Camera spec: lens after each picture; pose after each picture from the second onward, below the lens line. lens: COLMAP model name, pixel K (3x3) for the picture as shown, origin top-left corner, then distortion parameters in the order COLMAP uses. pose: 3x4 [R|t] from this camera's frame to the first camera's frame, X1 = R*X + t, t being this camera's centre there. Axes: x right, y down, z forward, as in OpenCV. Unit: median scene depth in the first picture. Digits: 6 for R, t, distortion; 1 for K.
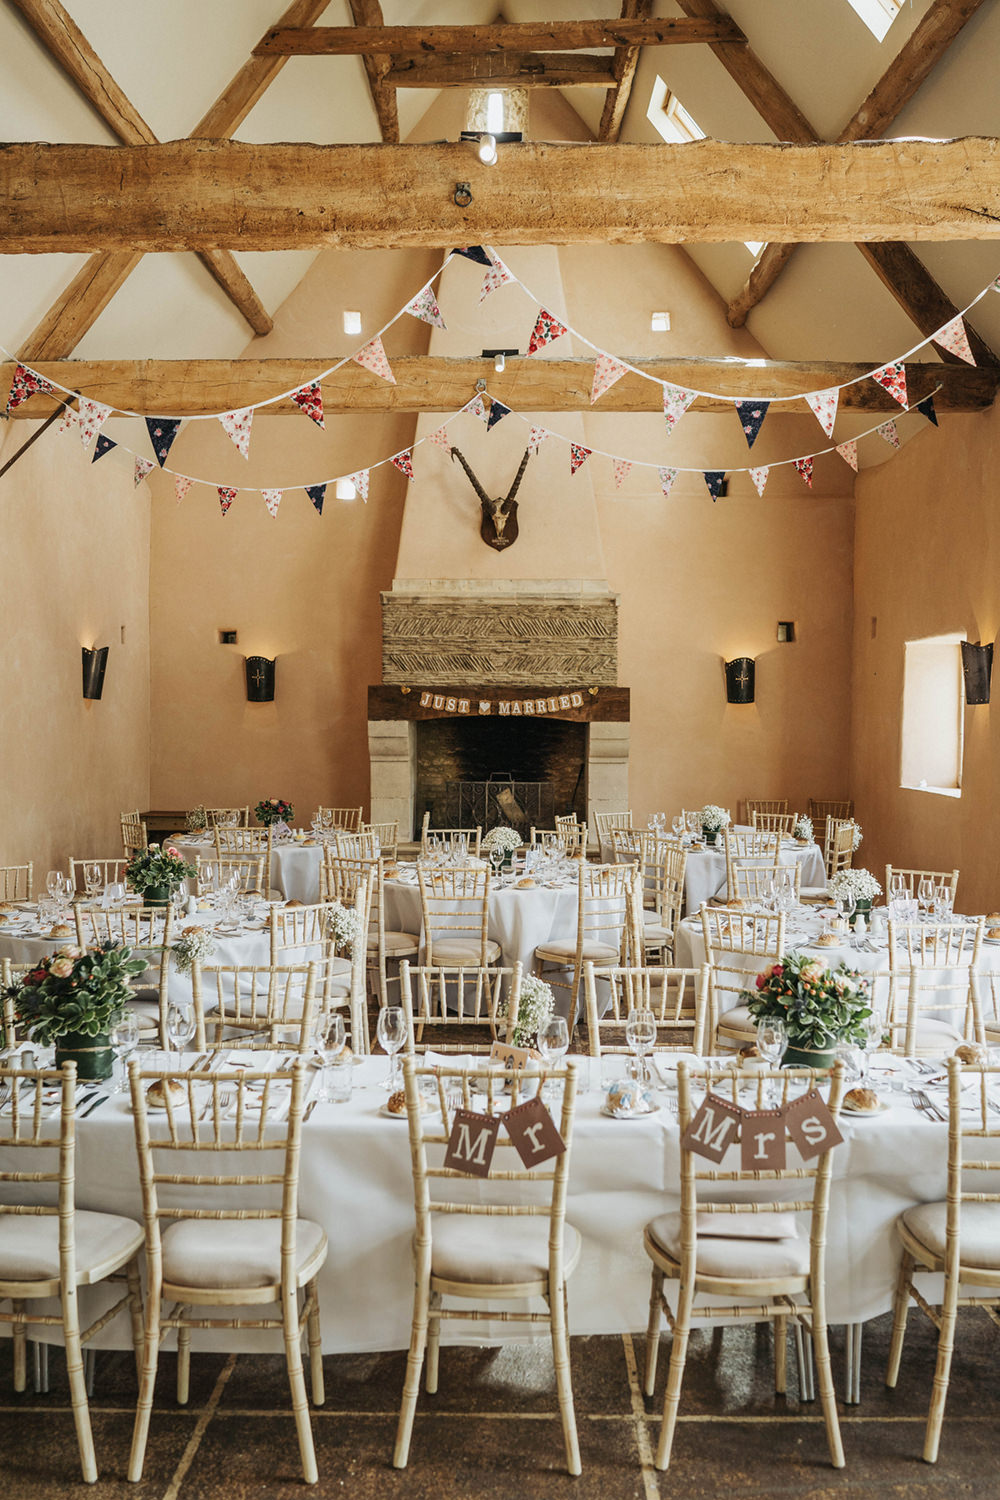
lens RADIAL K [[1494.5, 0, 504.8], [0, 1494.5, 755.2], [0, 0, 1]] dist [-0.103553, 0.141689]
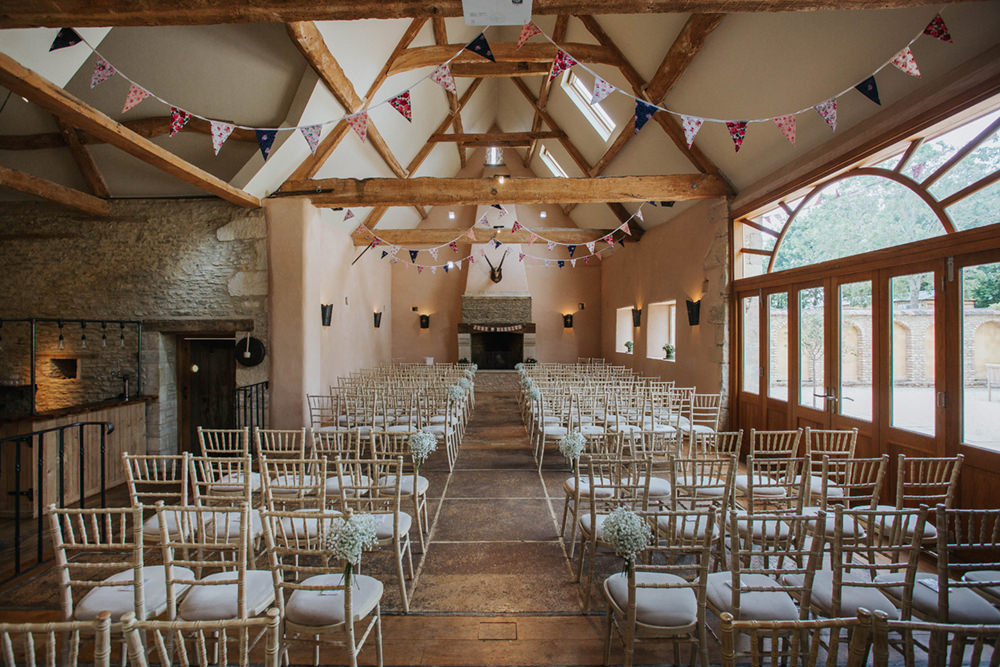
lens RADIAL K [[486.5, 0, 496.2], [0, 486.5, 334.3], [0, 0, 1]] dist [-0.062847, 0.000083]
pose [[0.999908, -0.007488, 0.011273, -0.022264], [0.007773, 0.999648, -0.025379, 0.008810], [-0.011079, 0.025465, 0.999614, -0.121985]]
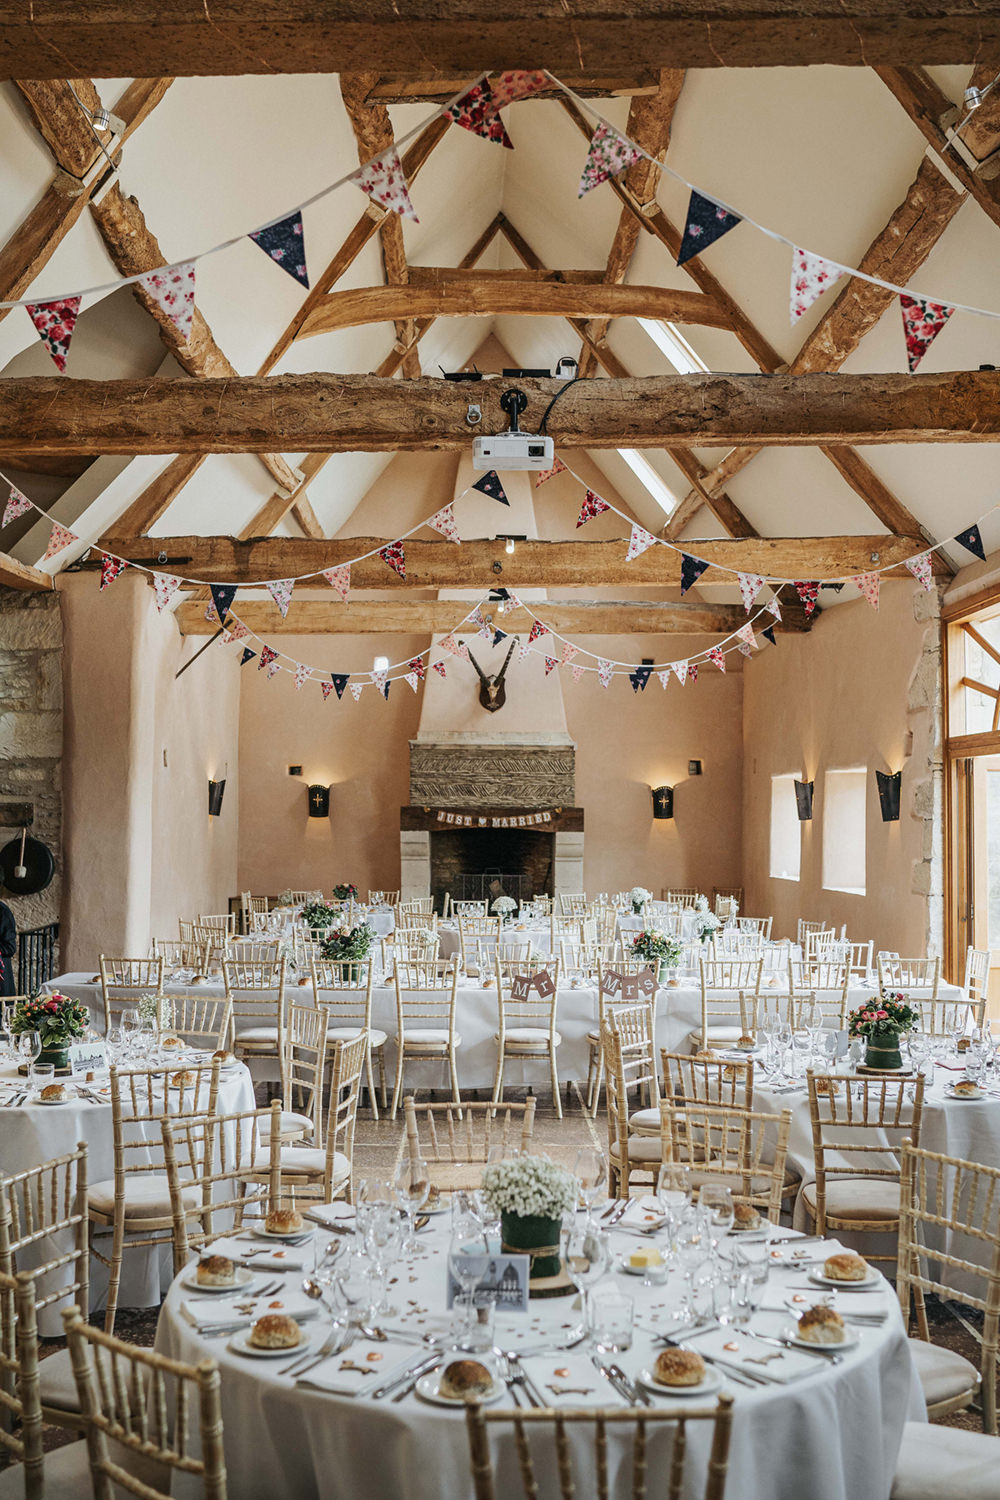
lens RADIAL K [[1485.0, 0, 500.0], [0, 1485.0, 750.0], [0, 0, 1]] dist [-0.100248, 0.122971]
pose [[0.999704, 0.001961, 0.024264, -0.039242], [-0.000064, 0.996960, -0.077921, 0.012780], [-0.024343, 0.077897, 0.996664, -0.529094]]
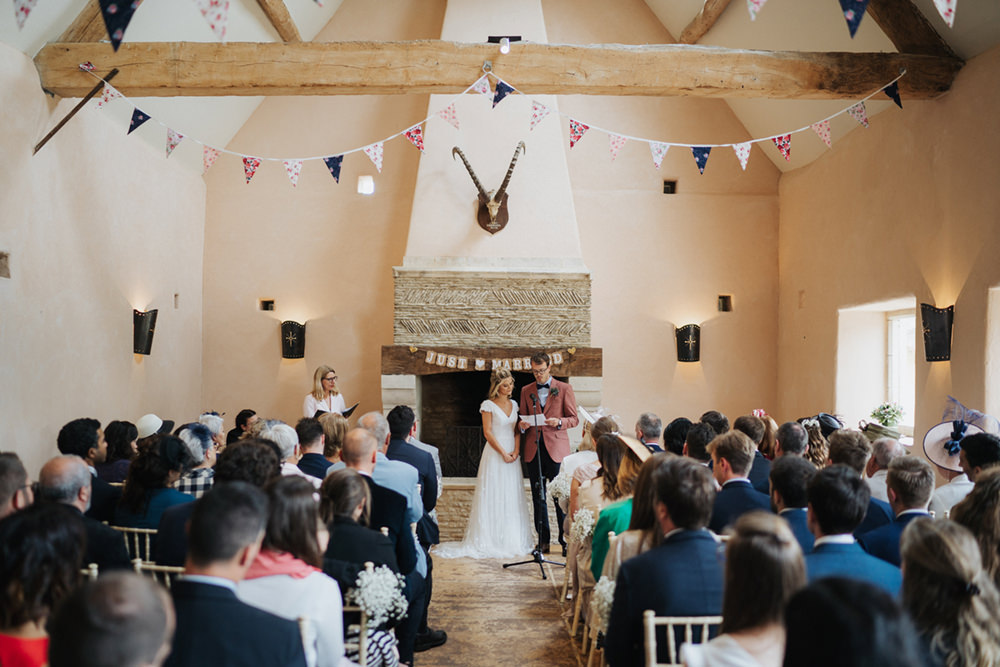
lens RADIAL K [[976.8, 0, 500.0], [0, 976.8, 333.5], [0, 0, 1]] dist [-0.102370, 0.127141]
pose [[0.999665, 0.005416, 0.025318, -0.021908], [-0.003728, 0.997798, -0.066224, -0.006159], [-0.025621, 0.066108, 0.997484, 0.282252]]
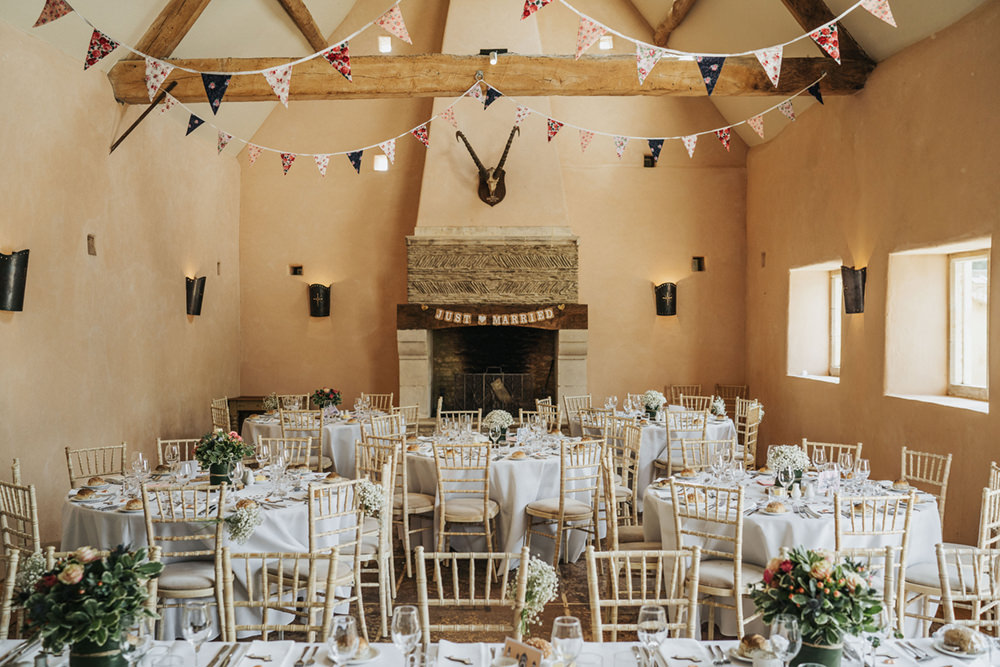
lens RADIAL K [[976.8, 0, 500.0], [0, 976.8, 333.5], [0, 0, 1]] dist [-0.102370, 0.127141]
pose [[0.999938, -0.006983, 0.008638, -0.006196], [0.007160, 0.999762, -0.020626, -0.000658], [-0.008492, 0.020687, 0.999750, 0.129606]]
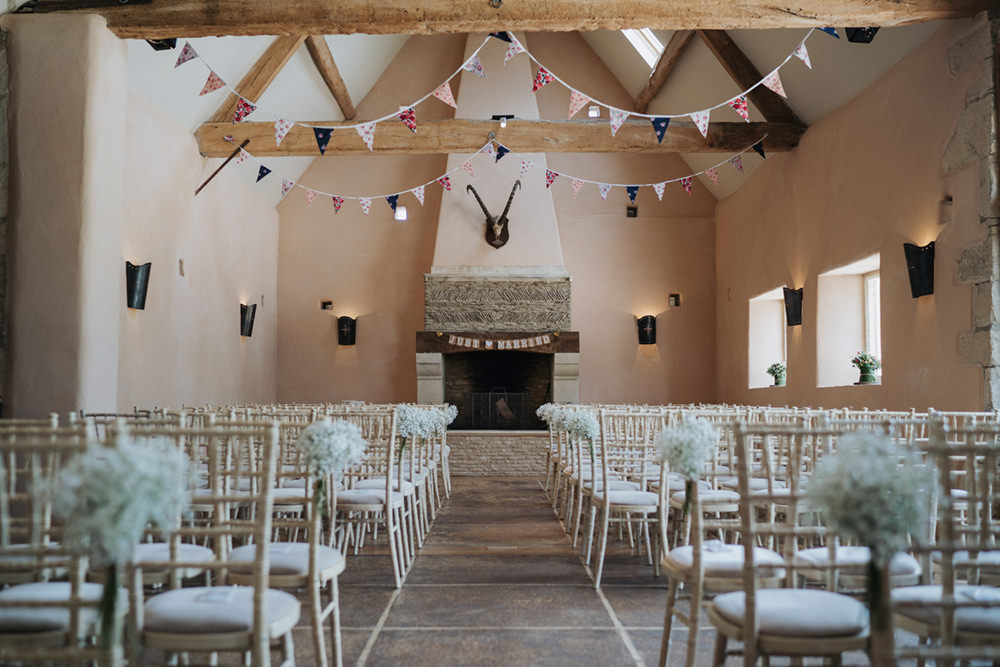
lens RADIAL K [[990.0, 0, 497.2], [0, 990.0, 332.6], [0, 0, 1]] dist [-0.100248, 0.122971]
pose [[0.999878, -0.005009, 0.014774, -0.025439], [0.006377, 0.995547, -0.094054, 0.069791], [-0.014237, 0.094136, 0.995458, -0.075128]]
